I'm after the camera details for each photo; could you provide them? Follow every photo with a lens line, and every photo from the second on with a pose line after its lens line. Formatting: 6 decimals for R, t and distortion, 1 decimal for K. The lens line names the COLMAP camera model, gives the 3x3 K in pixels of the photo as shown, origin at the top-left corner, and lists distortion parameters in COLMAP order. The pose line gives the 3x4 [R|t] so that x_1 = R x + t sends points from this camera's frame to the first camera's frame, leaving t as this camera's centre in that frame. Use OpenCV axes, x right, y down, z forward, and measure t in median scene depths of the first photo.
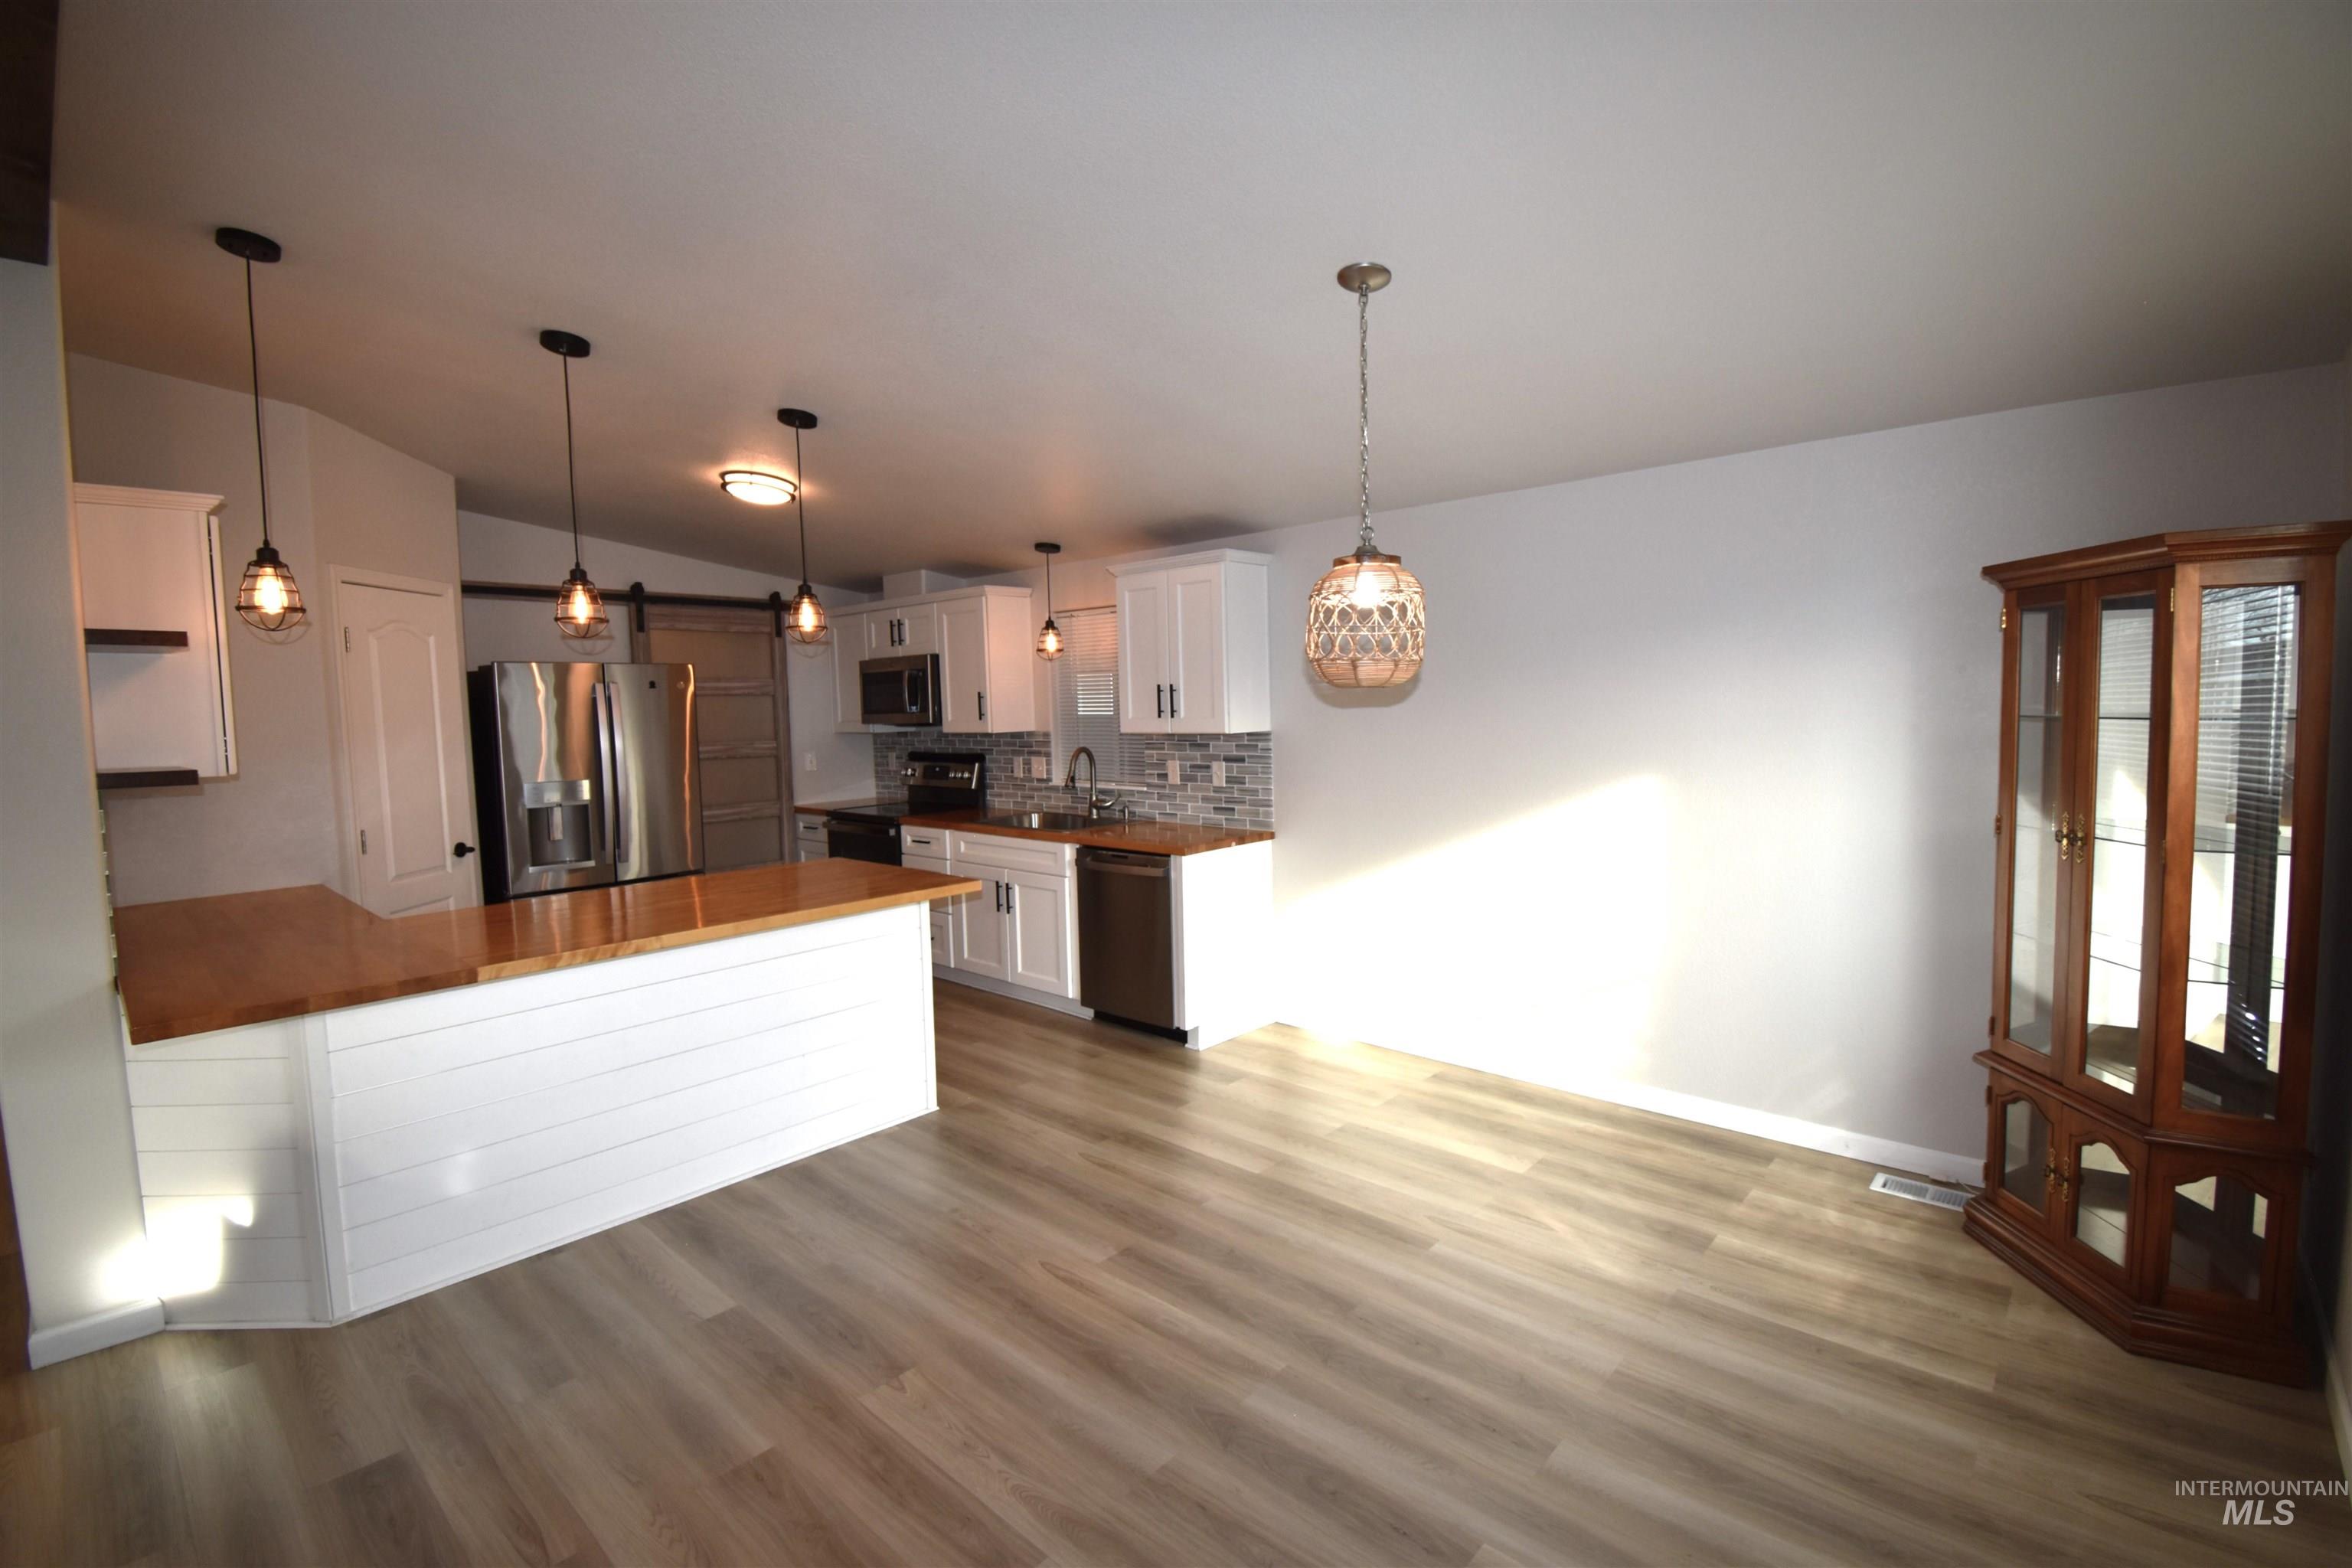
lens RADIAL K [[1042.1, 0, 1182.8], [0, 1042.1, 777.7], [0, 0, 1]] dist [0.019523, -0.026077]
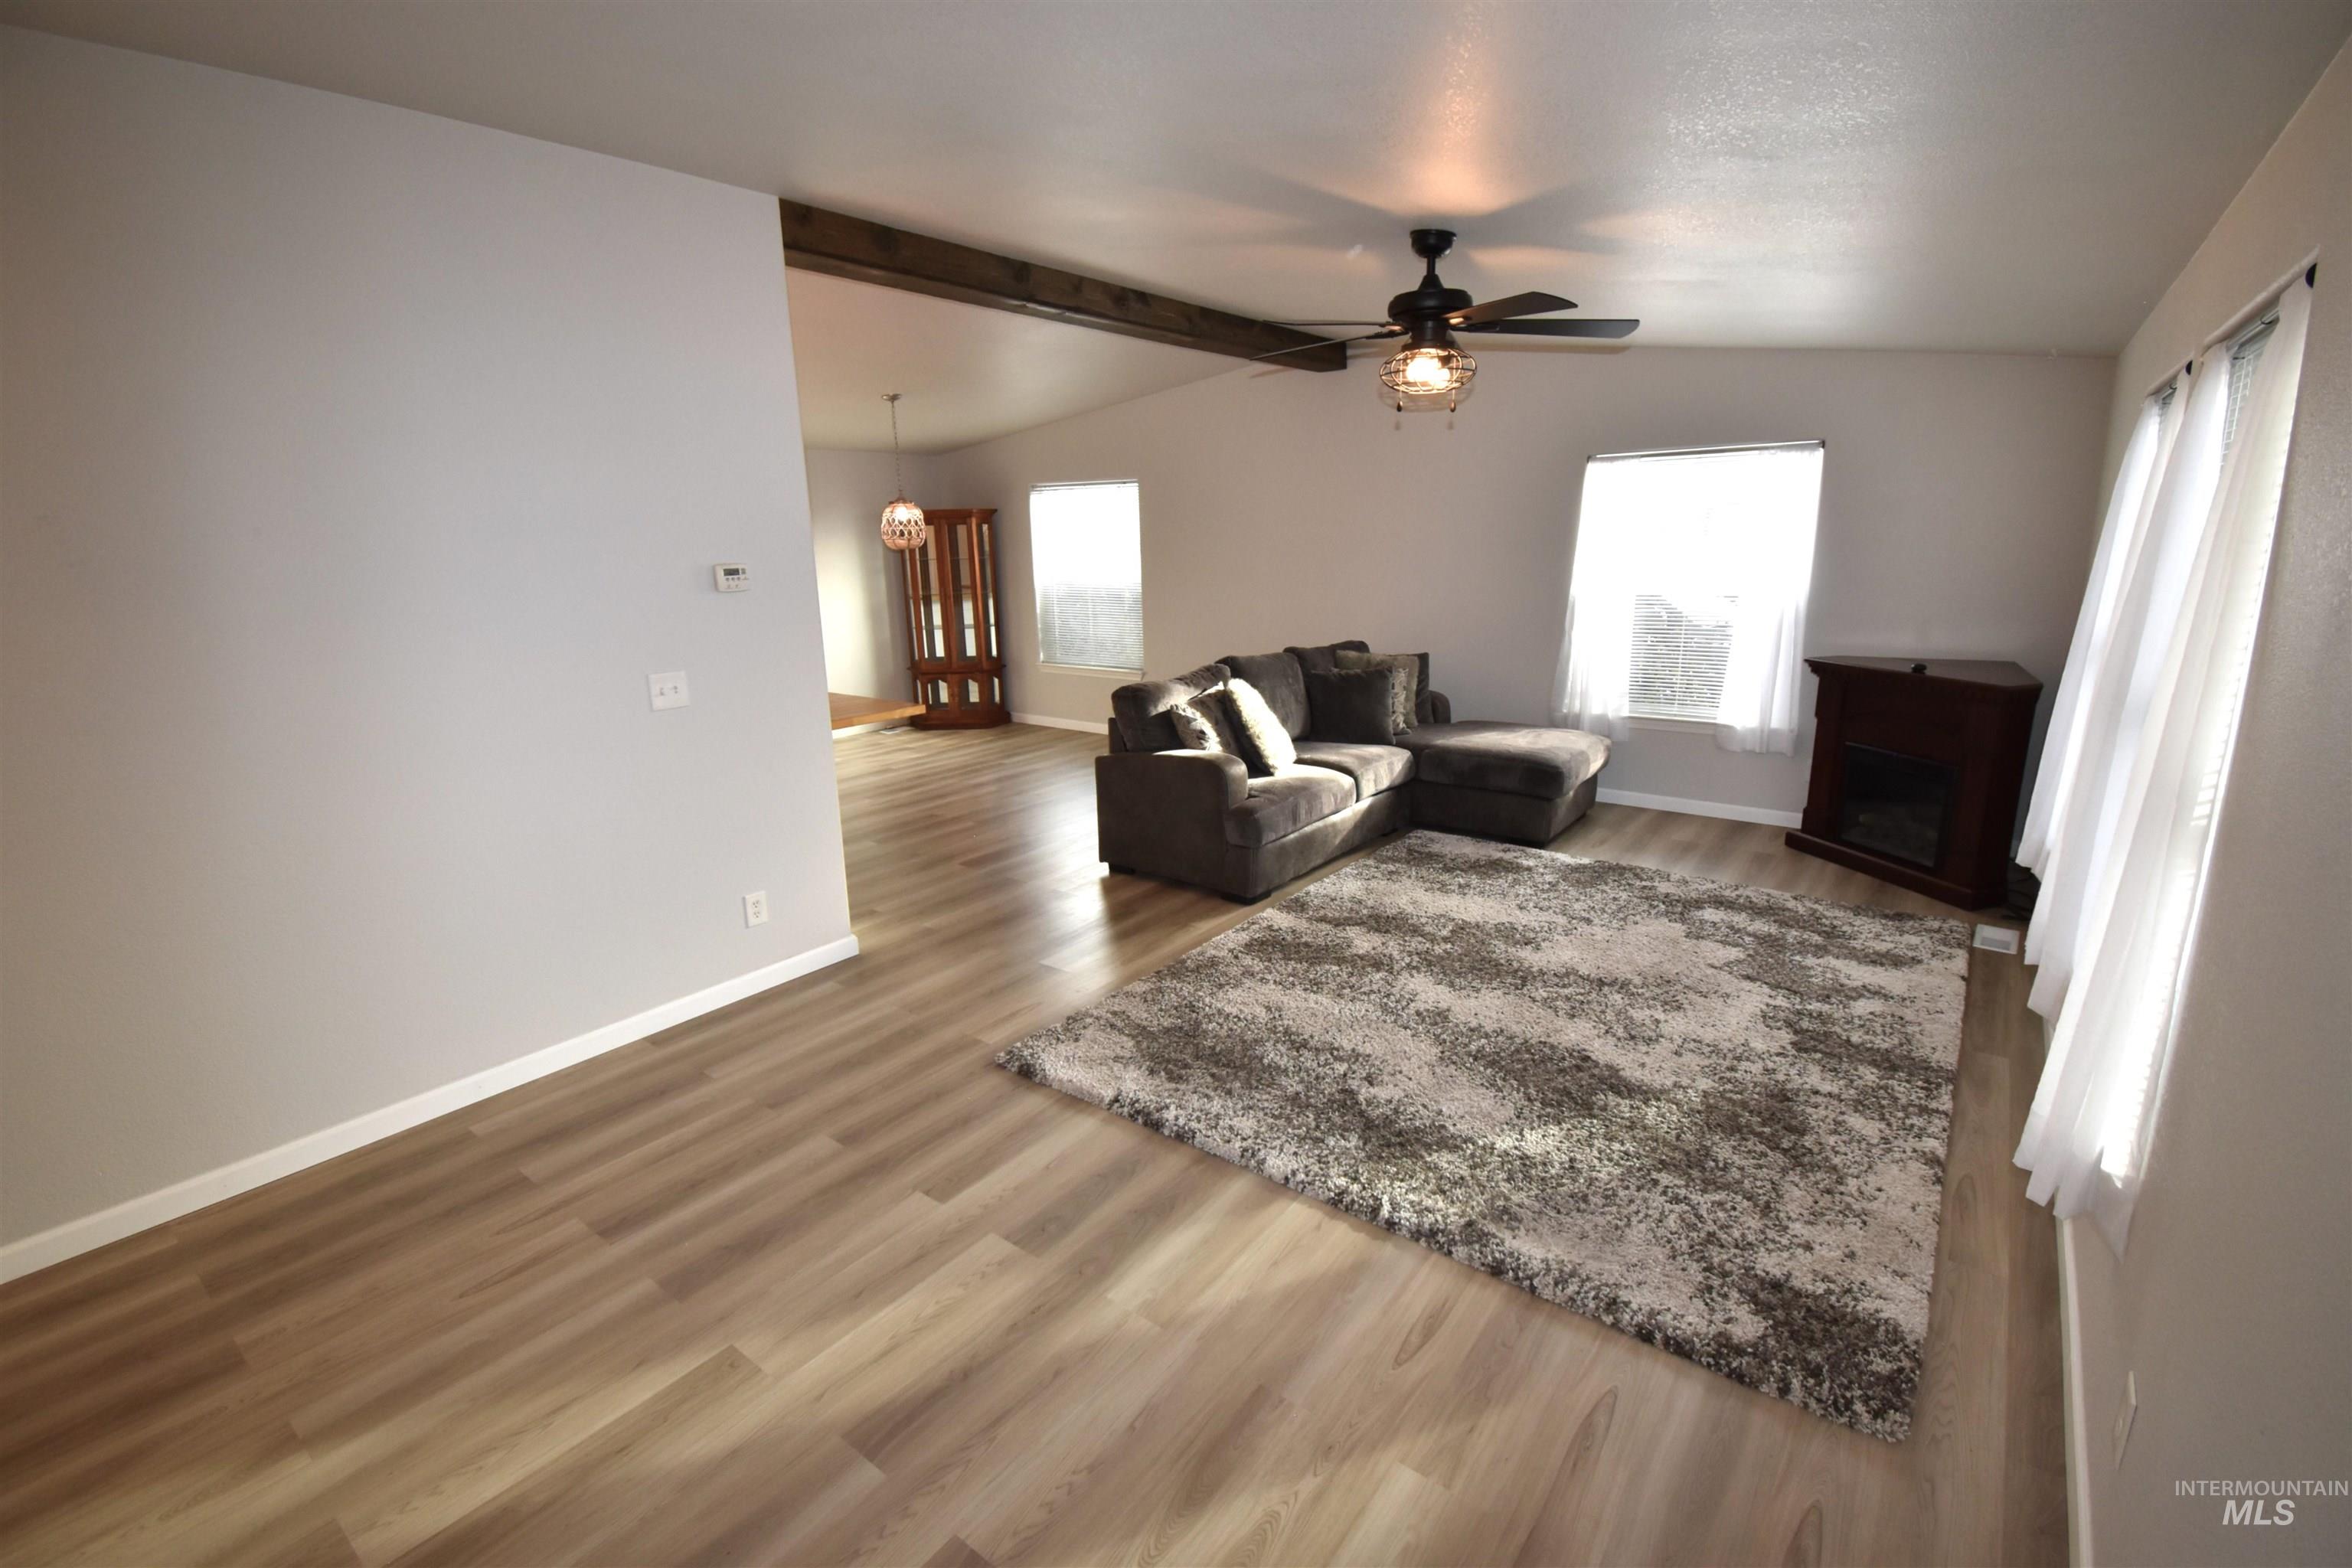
lens RADIAL K [[1042.1, 0, 1182.8], [0, 1042.1, 777.7], [0, 0, 1]] dist [0.019523, -0.026077]
pose [[-0.087679, -0.207829, 0.974228, -1.404050], [0.095036, 0.971788, 0.215861, -0.013193], [-0.991605, 0.111514, -0.065455, 0.269188]]
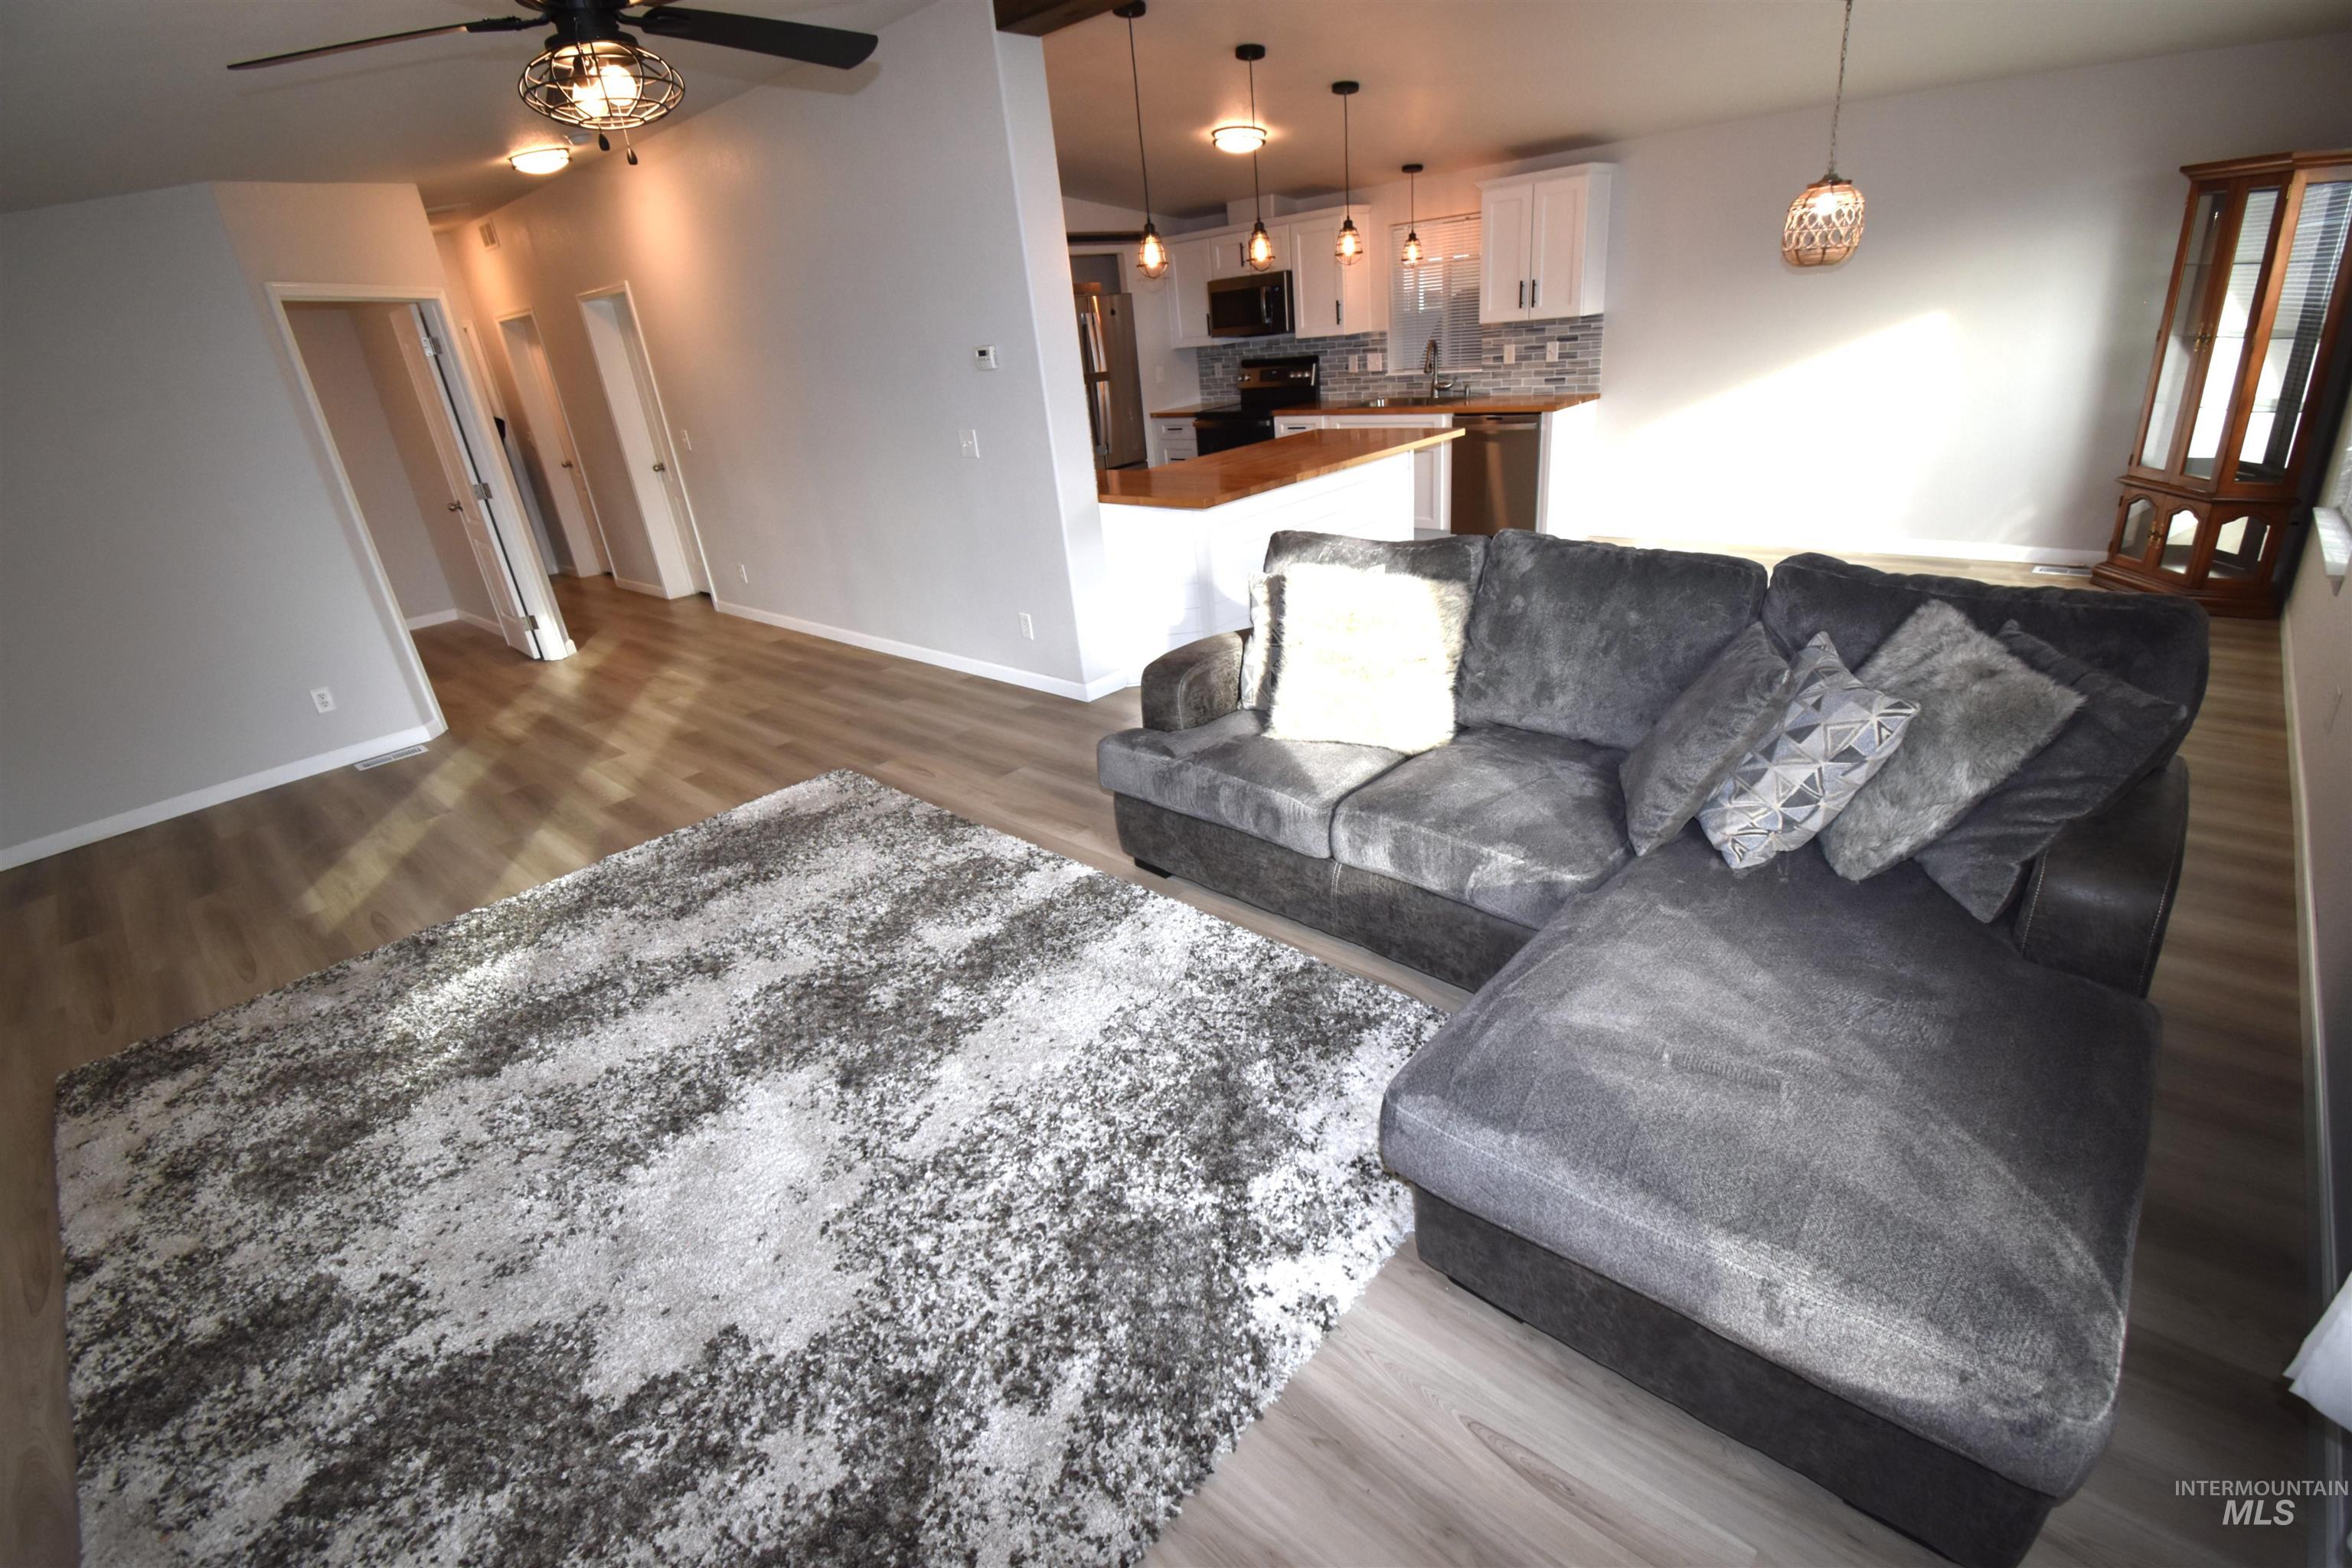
lens RADIAL K [[1040.8, 0, 1183.5], [0, 1040.8, 782.6], [0, 0, 1]] dist [0.020687, -0.026383]
pose [[0.997656, -0.060246, -0.032459, -0.445065], [0.067686, 0.938632, 0.338213, 0.031004], [0.010091, -0.339617, 0.940510, -0.470810]]
